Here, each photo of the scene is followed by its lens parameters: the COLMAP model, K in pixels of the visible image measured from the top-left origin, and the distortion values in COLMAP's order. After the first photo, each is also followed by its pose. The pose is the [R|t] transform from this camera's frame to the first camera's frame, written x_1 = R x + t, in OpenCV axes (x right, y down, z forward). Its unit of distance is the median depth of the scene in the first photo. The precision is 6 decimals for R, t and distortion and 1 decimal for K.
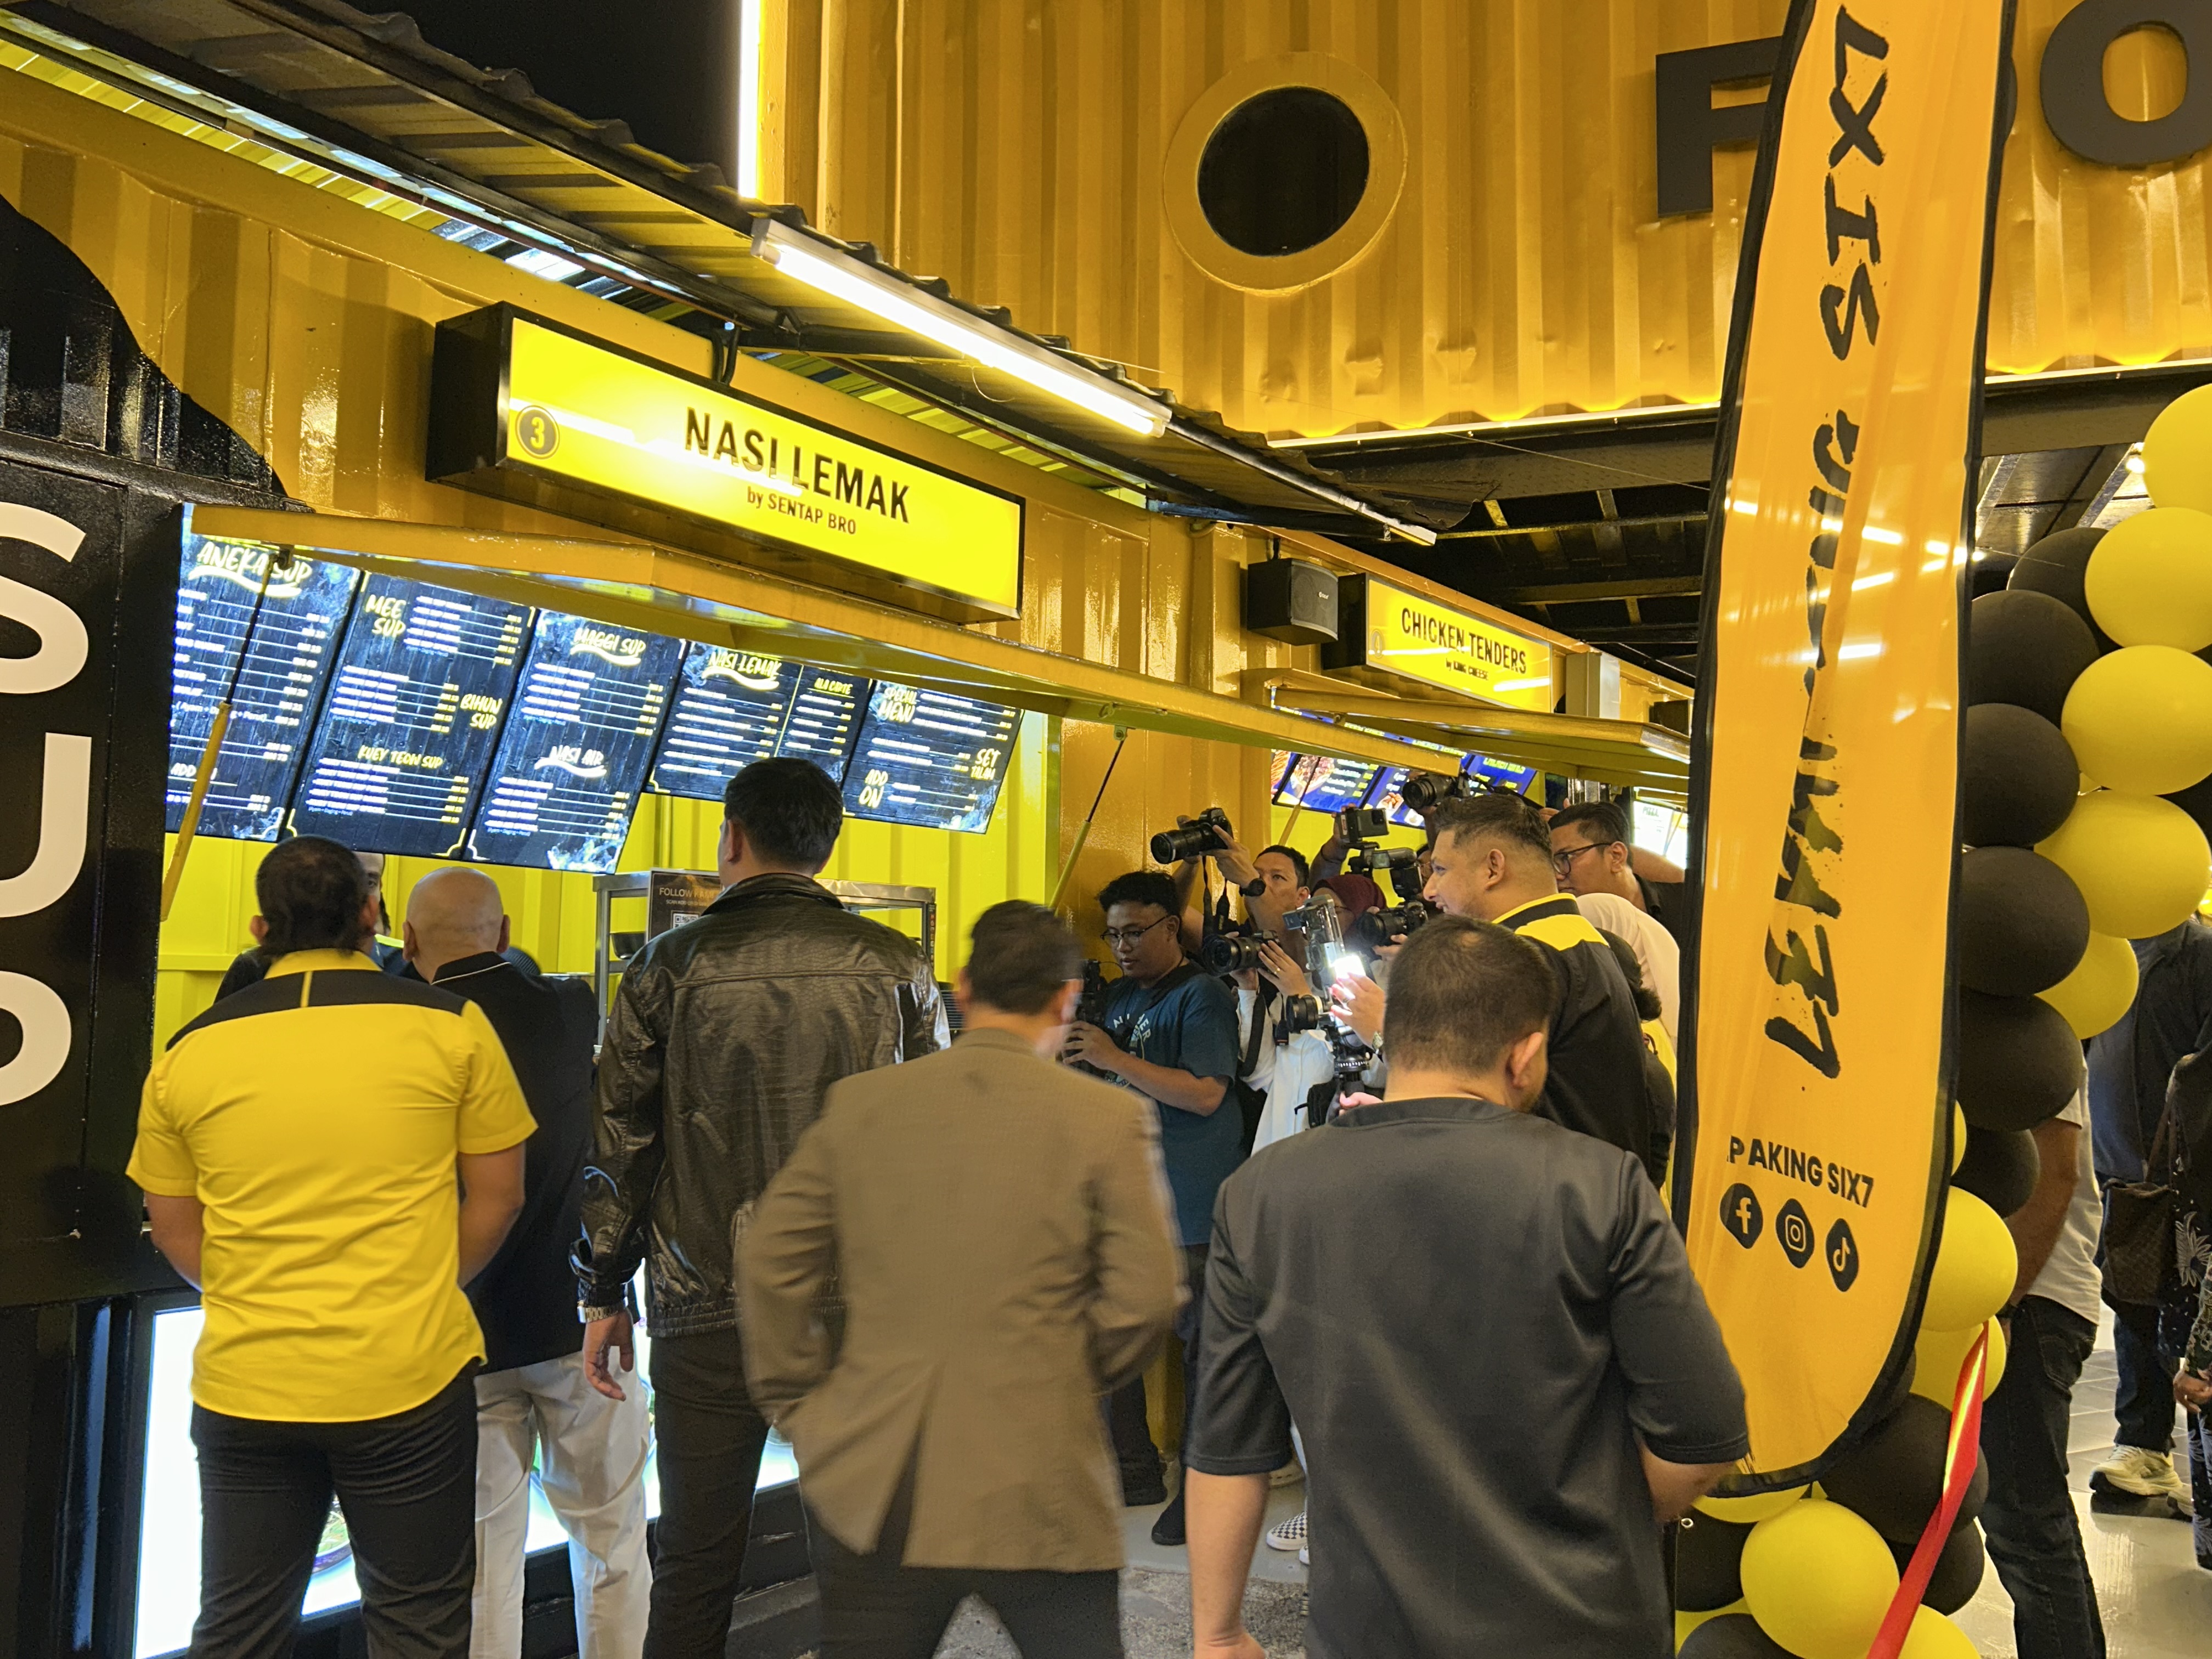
lens RADIAL K [[1873.7, 0, 1106.0], [0, 1873.7, 829.5], [0, 0, 1]] dist [0.008566, 0.000593]
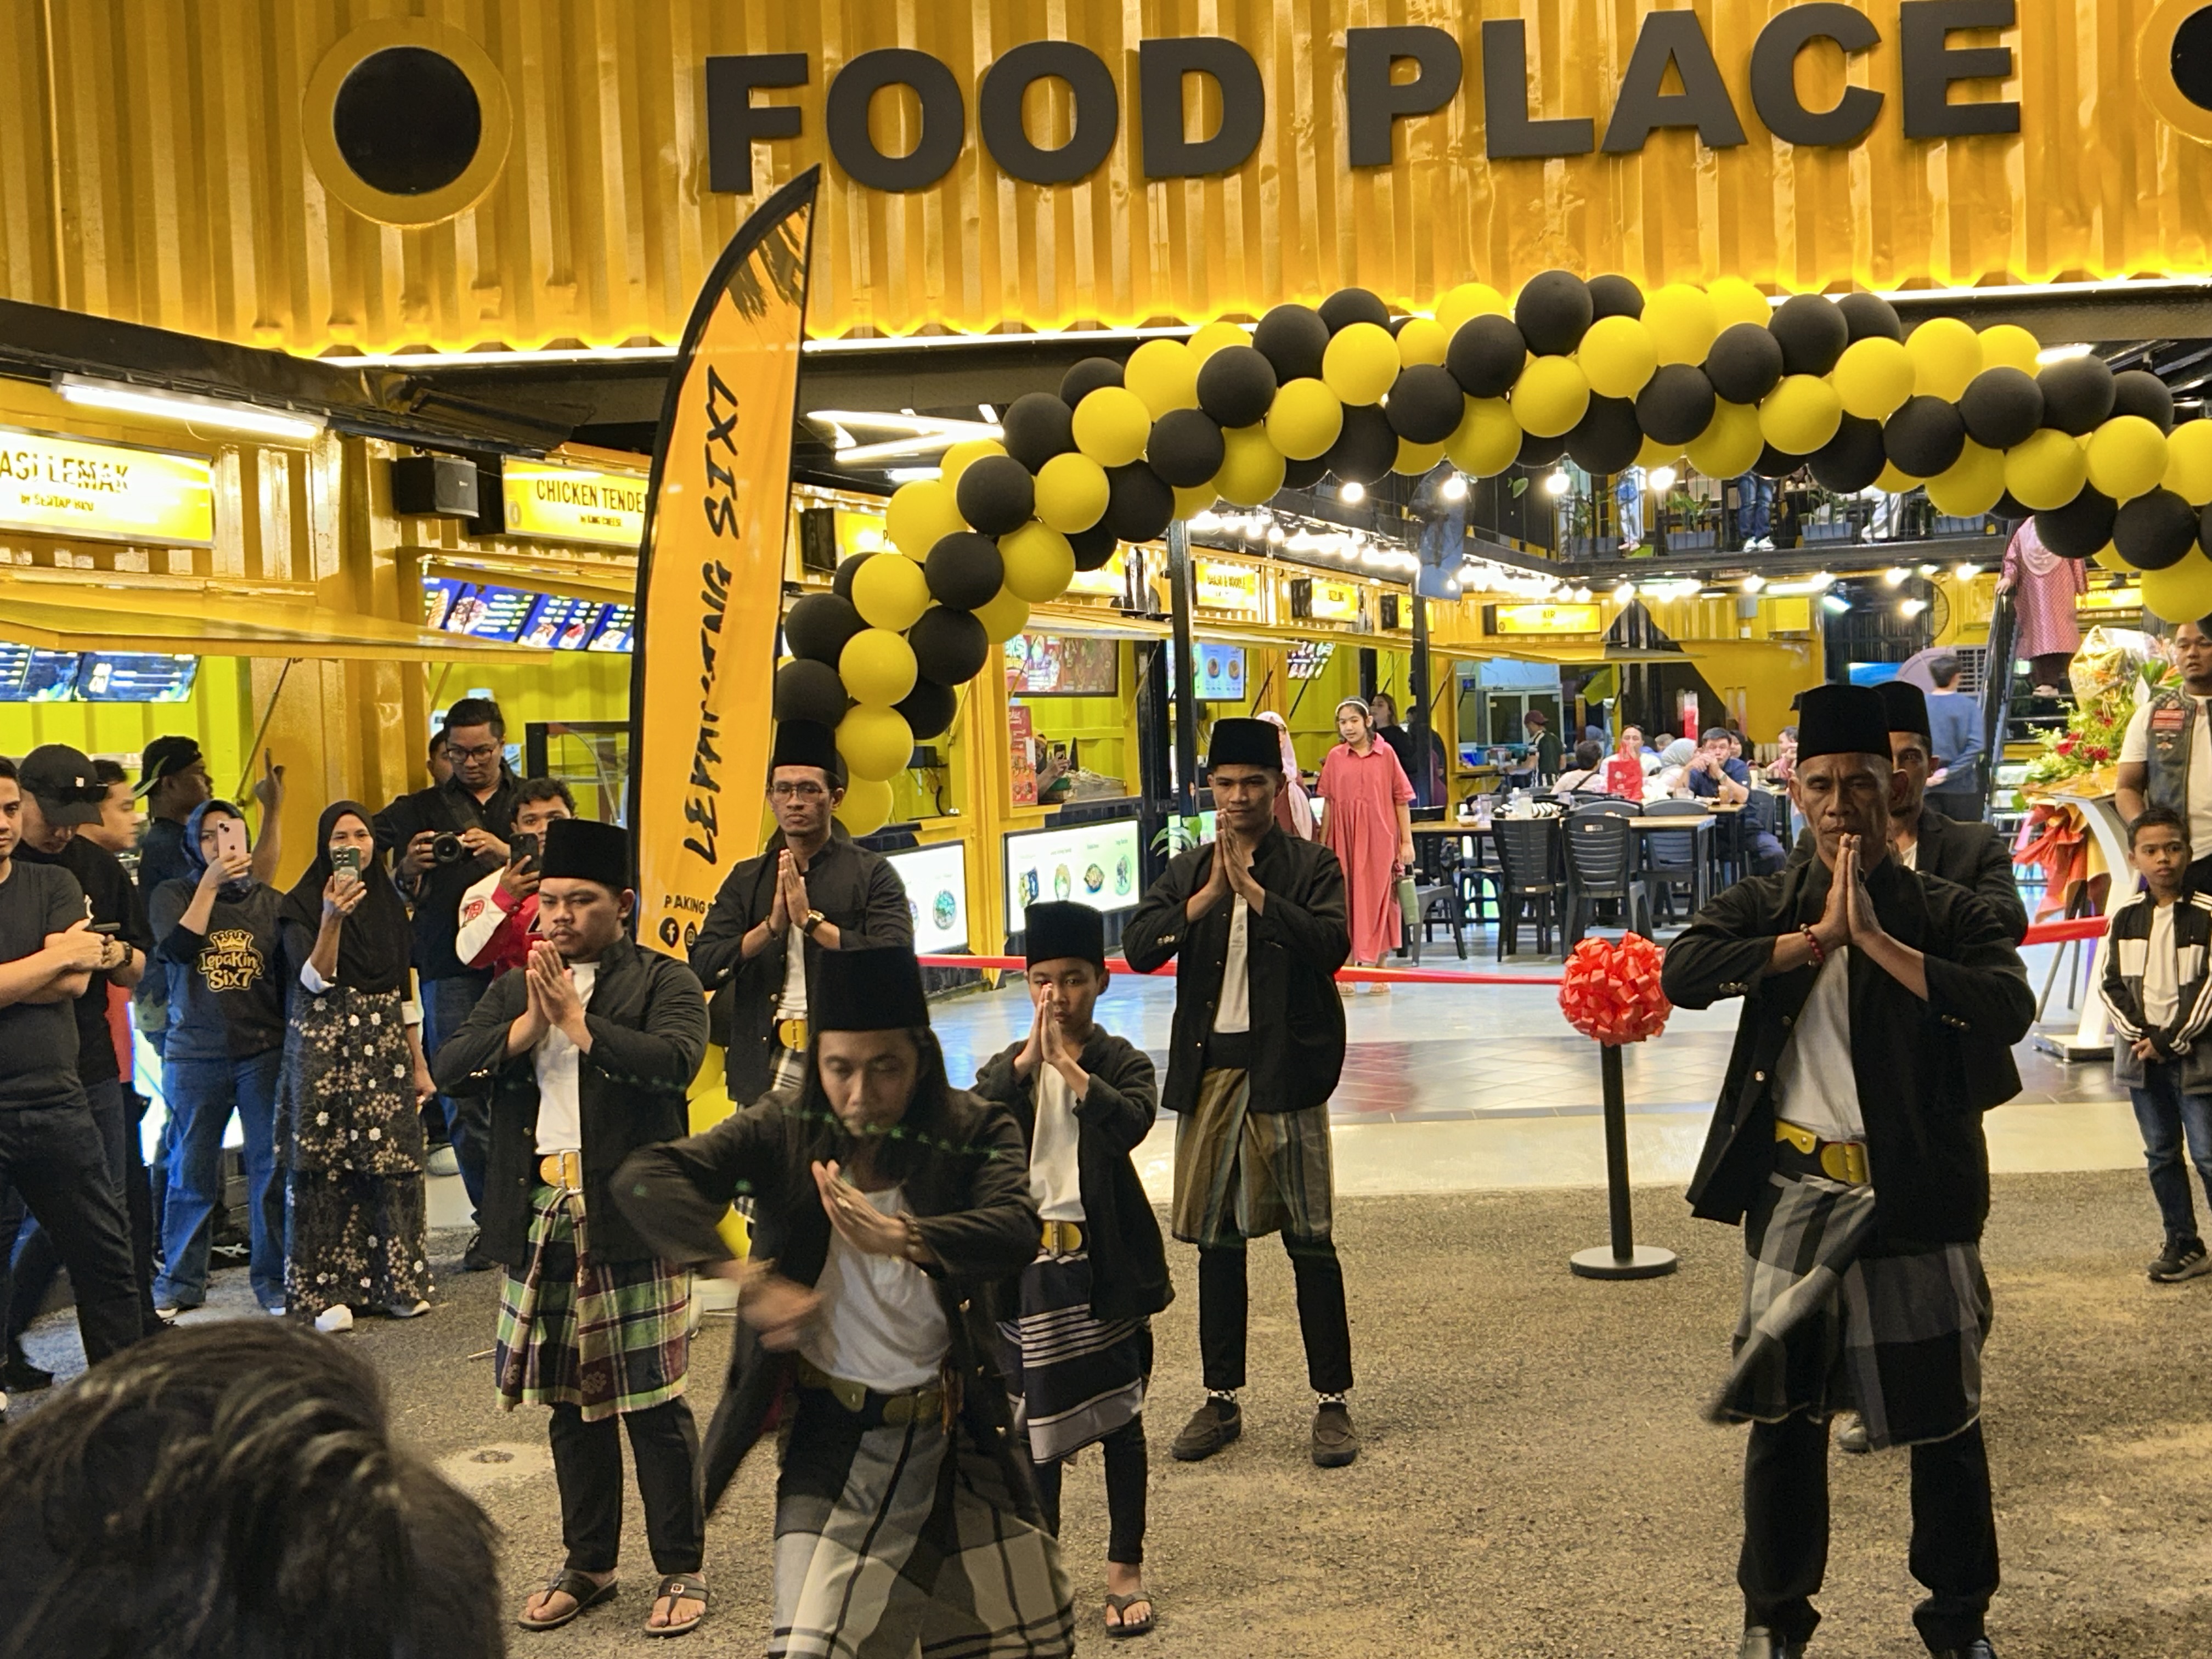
lens RADIAL K [[2878.0, 0, 1106.0], [0, 2878.0, 829.5], [0, 0, 1]] dist [0.192235, -0.692277]
pose [[0.957237, -0.056870, 0.283660, -0.031523], [0.022259, 0.992060, 0.123782, -0.127916], [-0.288447, -0.112175, 0.950902, -0.937253]]
